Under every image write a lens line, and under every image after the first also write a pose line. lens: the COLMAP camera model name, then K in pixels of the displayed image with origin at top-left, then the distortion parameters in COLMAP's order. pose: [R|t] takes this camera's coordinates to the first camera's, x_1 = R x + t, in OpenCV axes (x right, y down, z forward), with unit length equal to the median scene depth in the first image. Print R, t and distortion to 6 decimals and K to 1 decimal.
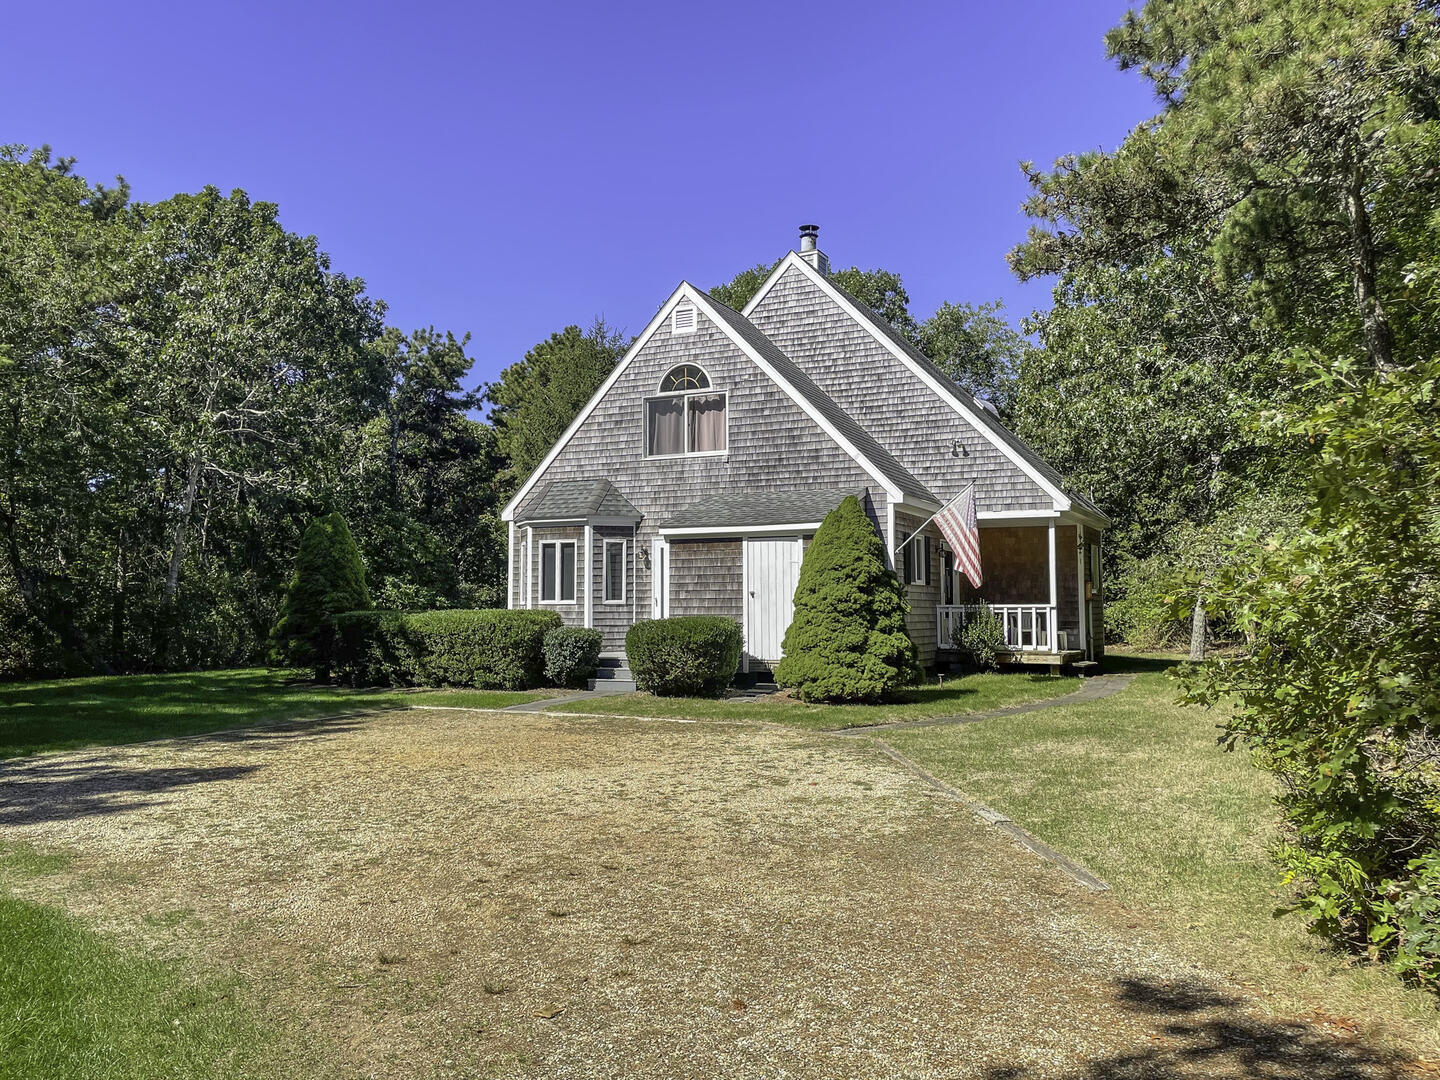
lens RADIAL K [[1099.2, 0, 716.6], [0, 1099.2, 538.5], [0, 0, 1]] dist [0.059074, 0.000299]
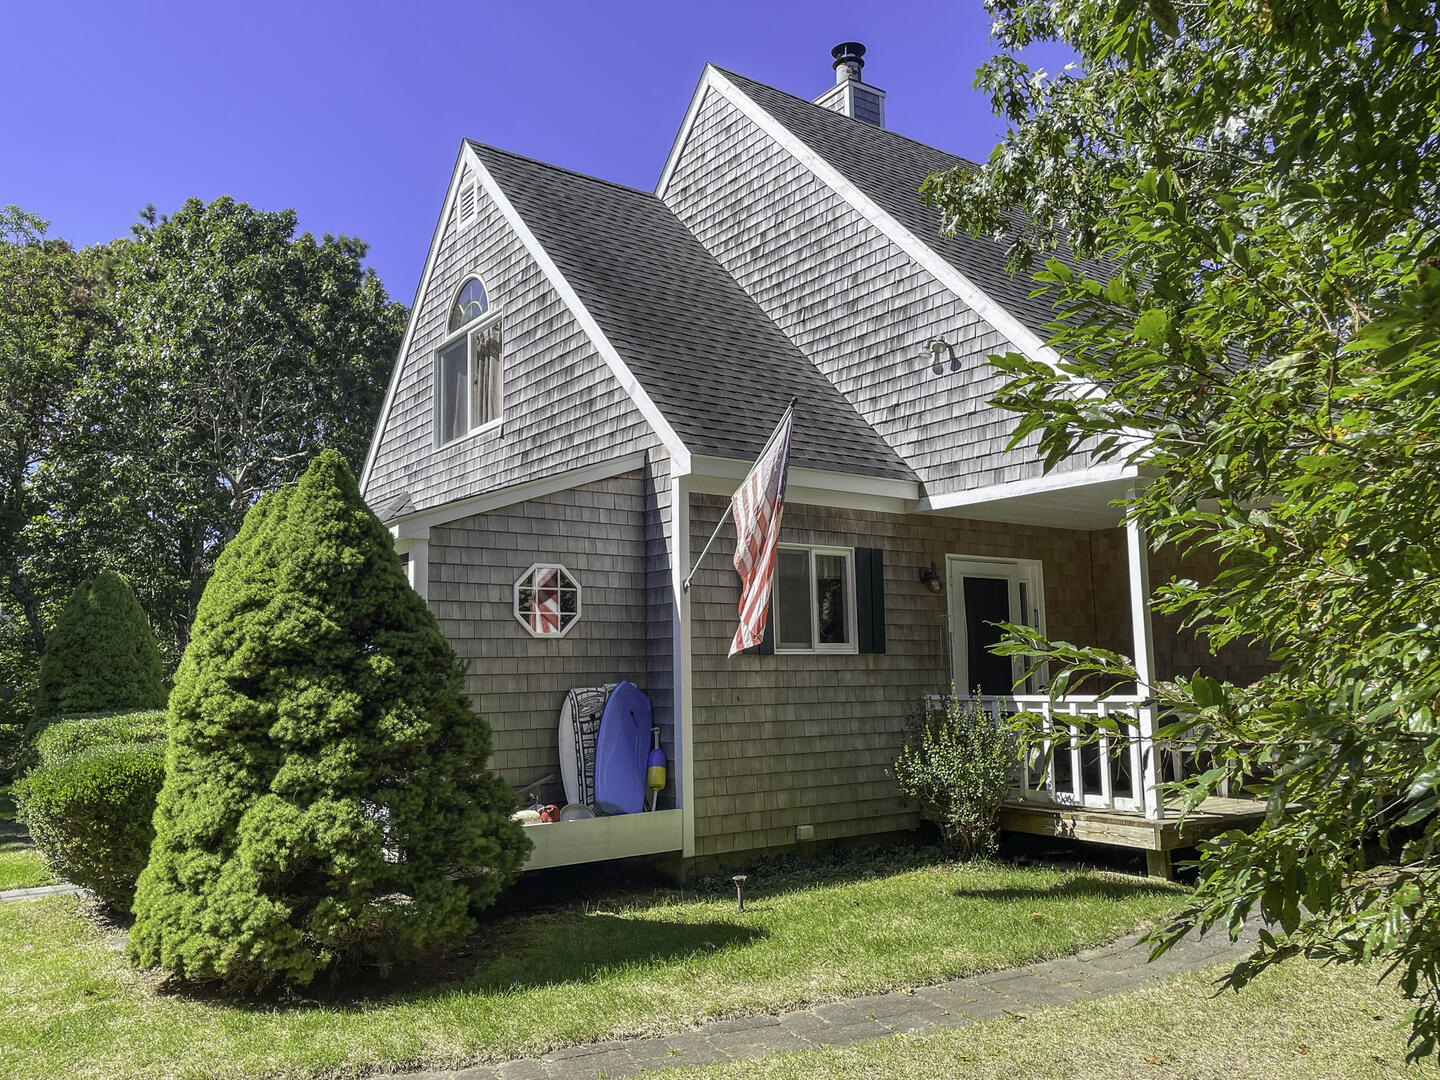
lens RADIAL K [[1099.2, 0, 723.7], [0, 1099.2, 540.7], [0, 0, 1]] dist [0.059074, 0.000299]
pose [[0.883927, -0.069066, -0.462497, 0.359938], [0.045141, 0.997016, -0.062614, 0.021842], [0.465441, 0.034469, 0.884407, 0.568570]]
